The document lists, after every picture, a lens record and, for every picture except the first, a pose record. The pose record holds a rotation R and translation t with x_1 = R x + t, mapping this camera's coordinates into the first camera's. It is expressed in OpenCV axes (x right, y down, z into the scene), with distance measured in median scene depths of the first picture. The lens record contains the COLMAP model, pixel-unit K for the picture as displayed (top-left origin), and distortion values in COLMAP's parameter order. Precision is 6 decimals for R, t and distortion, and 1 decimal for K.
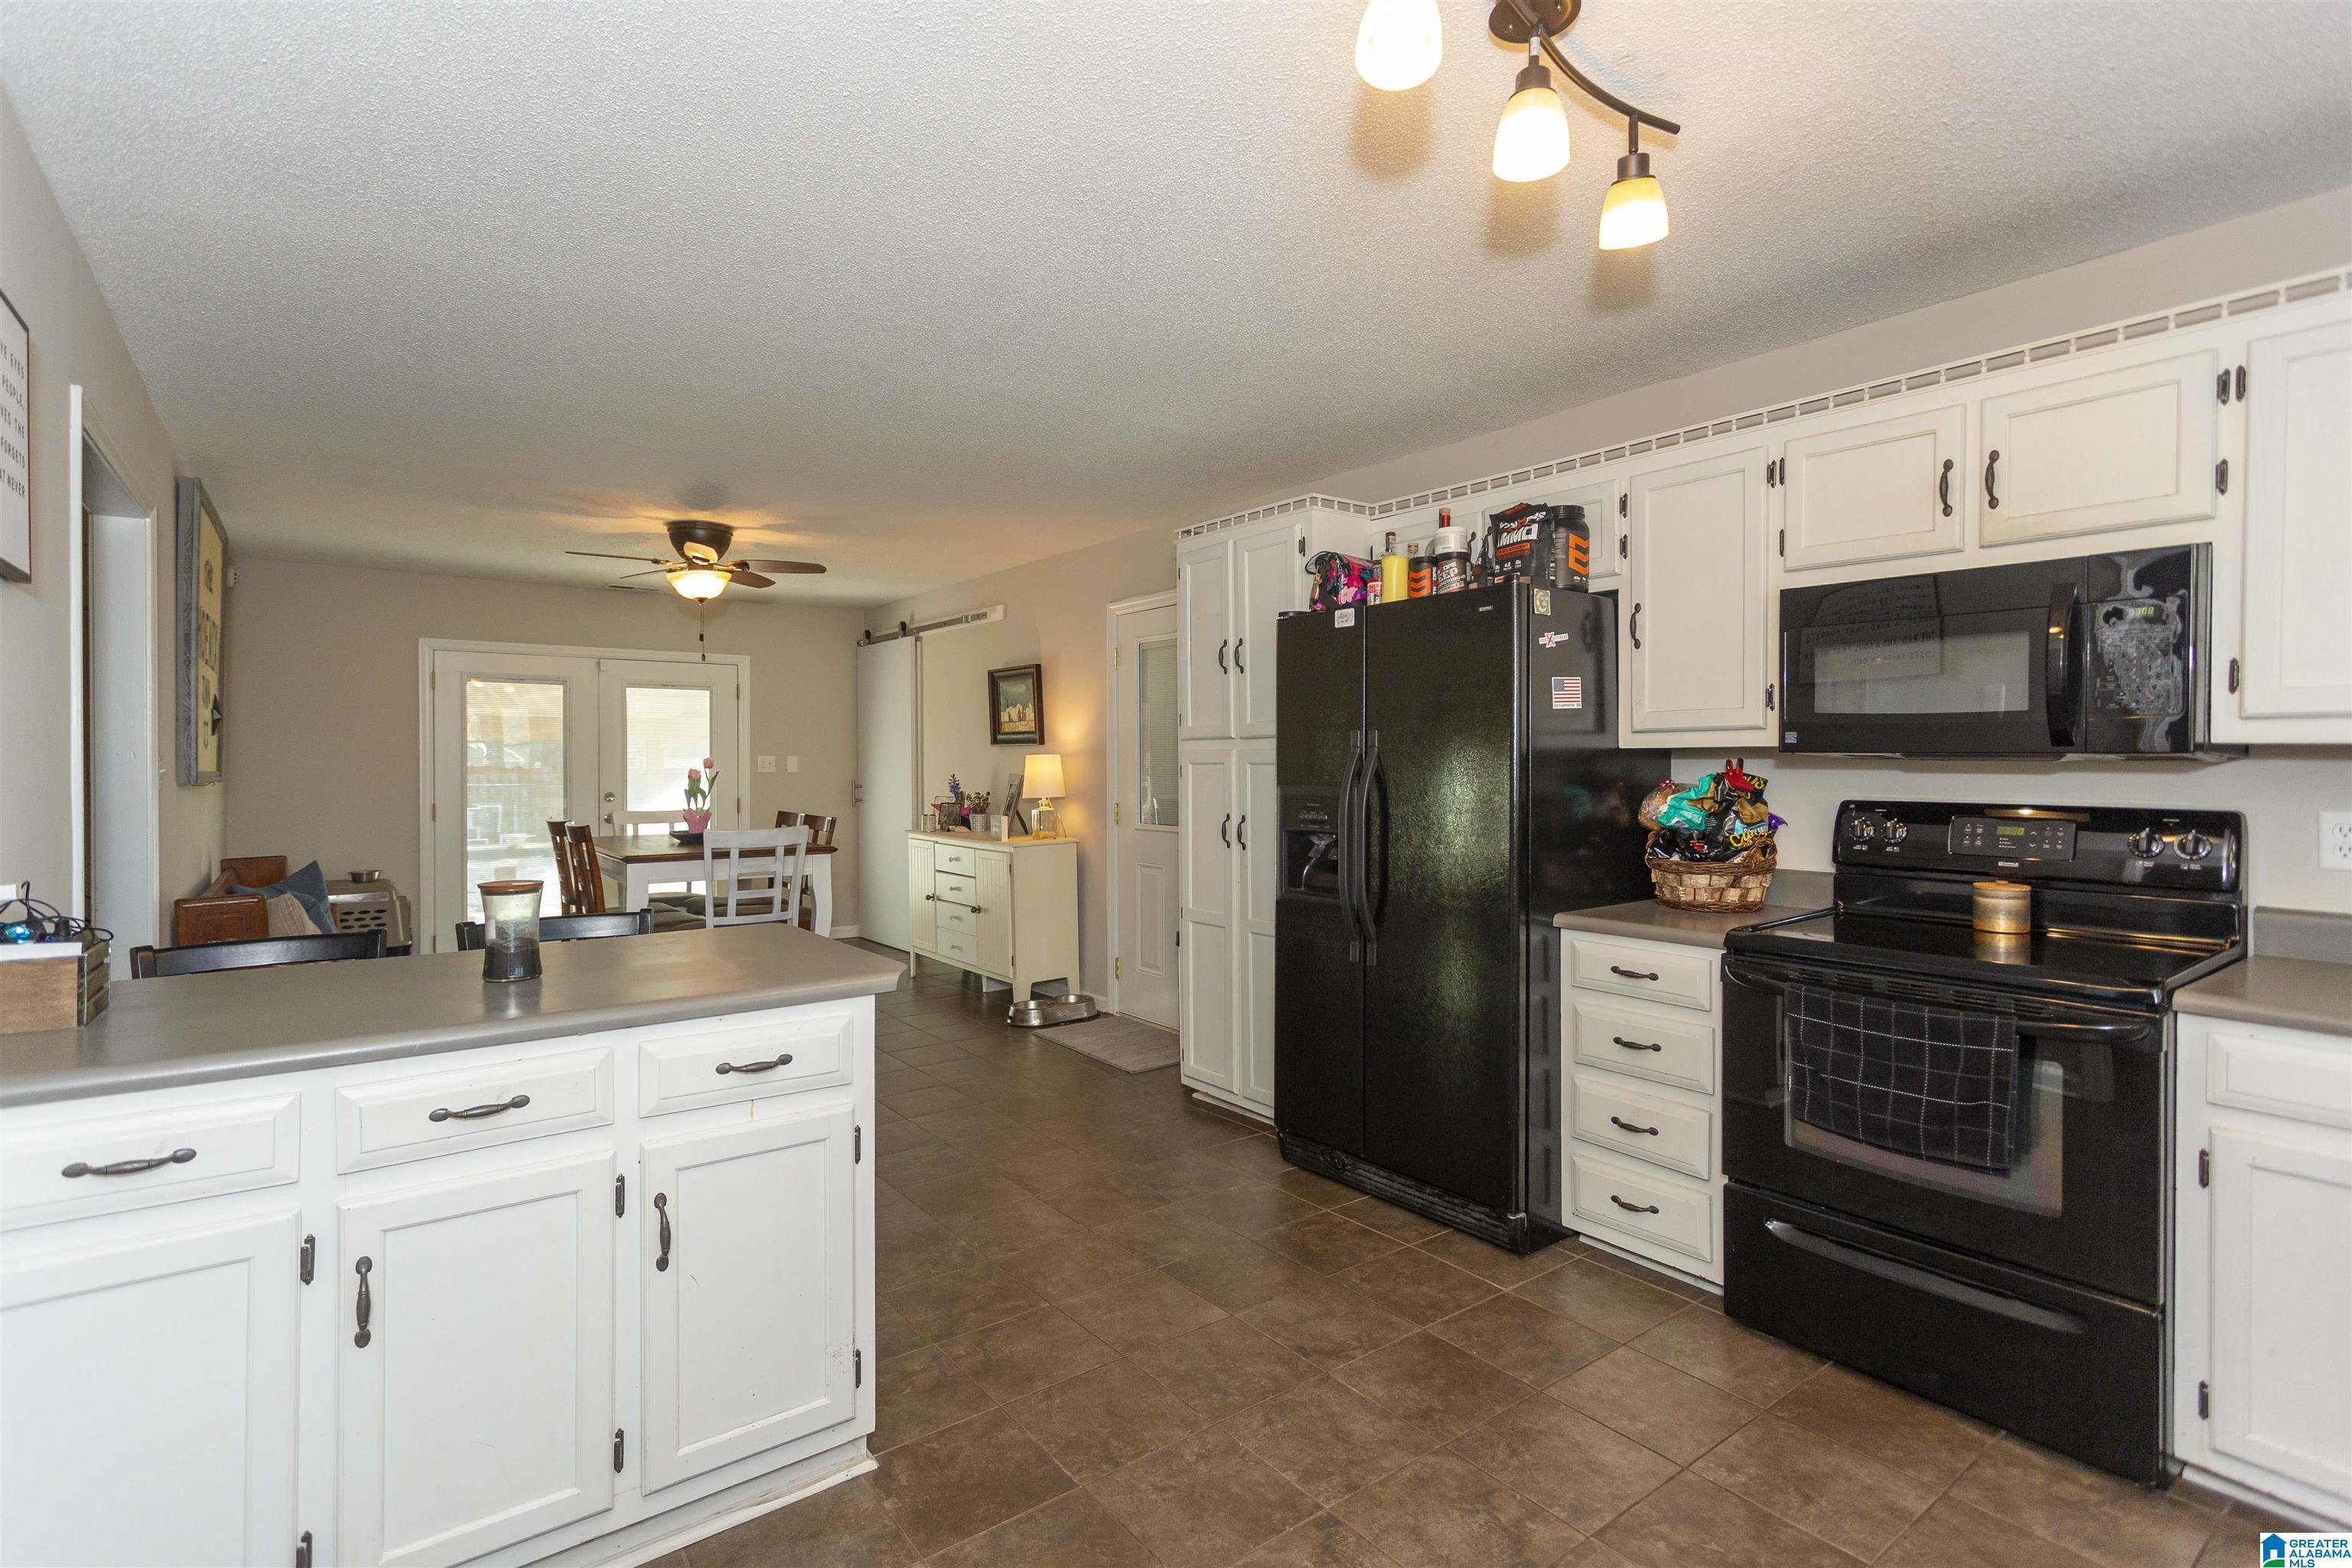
lens RADIAL K [[1129.3, 0, 1176.9], [0, 1129.3, 777.4], [0, 0, 1]] dist [0.001265, 0.004176]
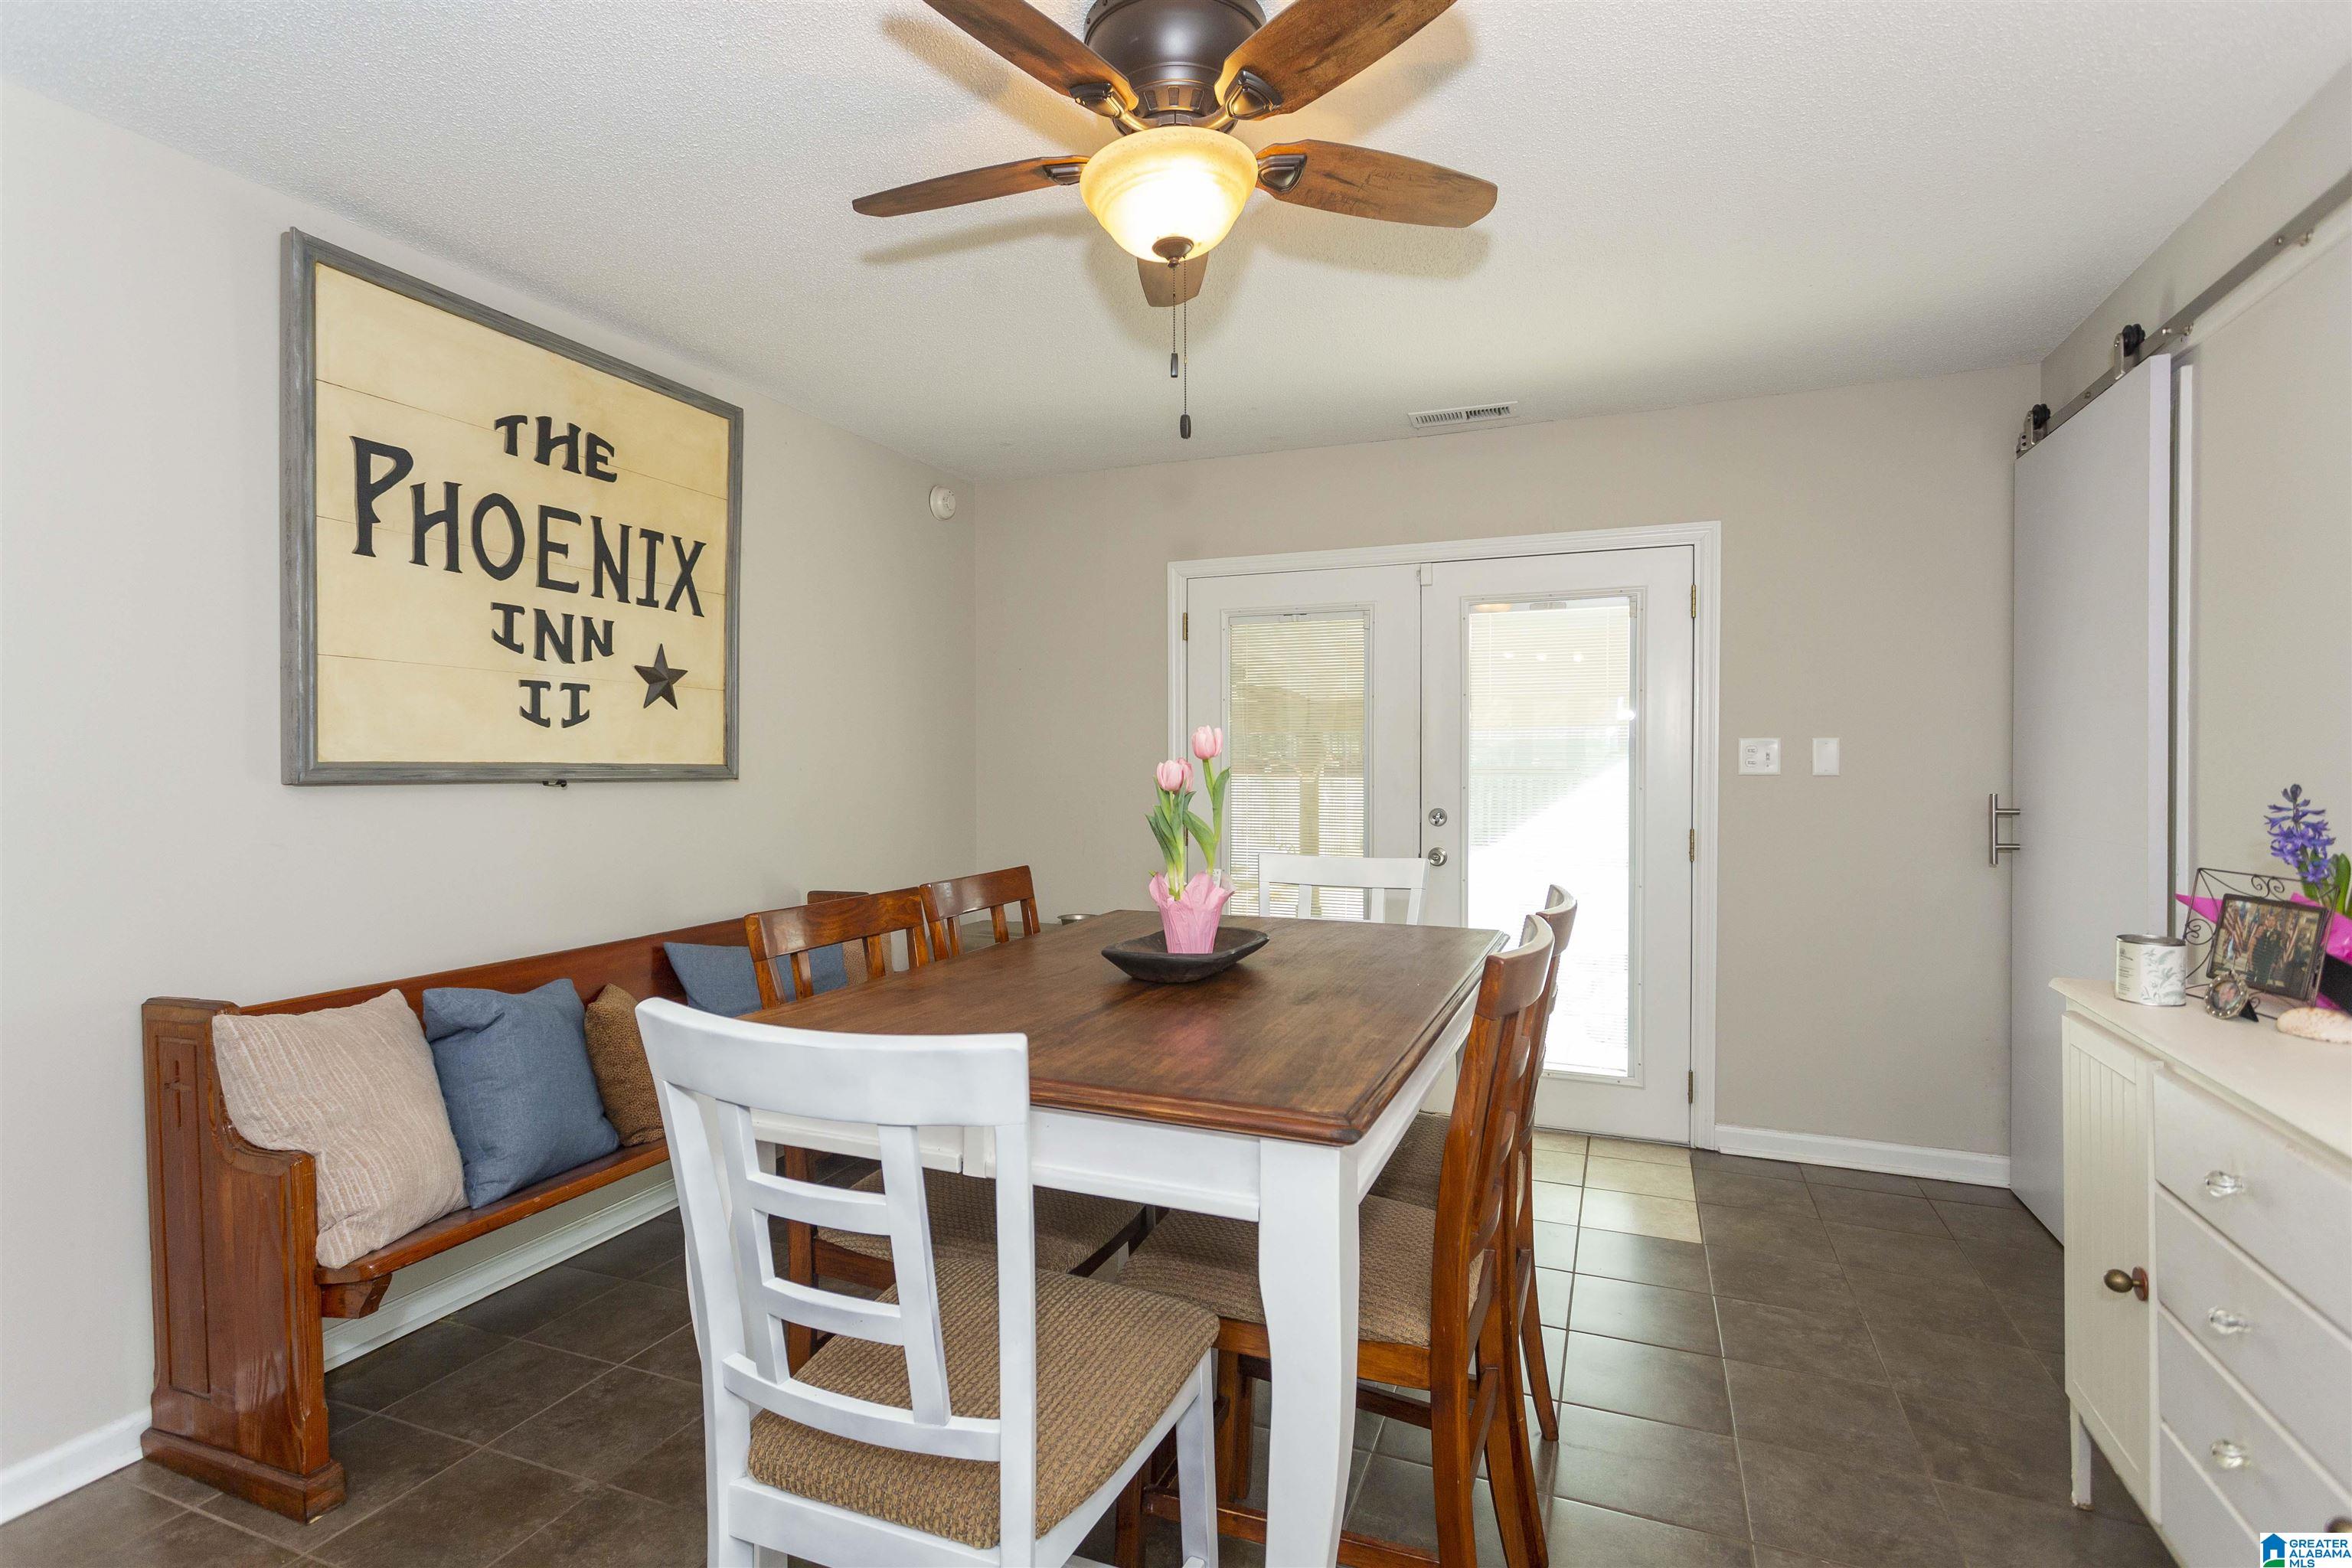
lens RADIAL K [[1129.3, 0, 1175.0], [0, 1129.3, 782.7], [0, 0, 1]] dist [0.001265, 0.004176]
pose [[0.510354, 0.010861, -0.859896, -0.114493], [-0.010214, 0.999926, 0.006568, -0.002058], [0.859904, 0.005431, 0.510427, 0.690118]]
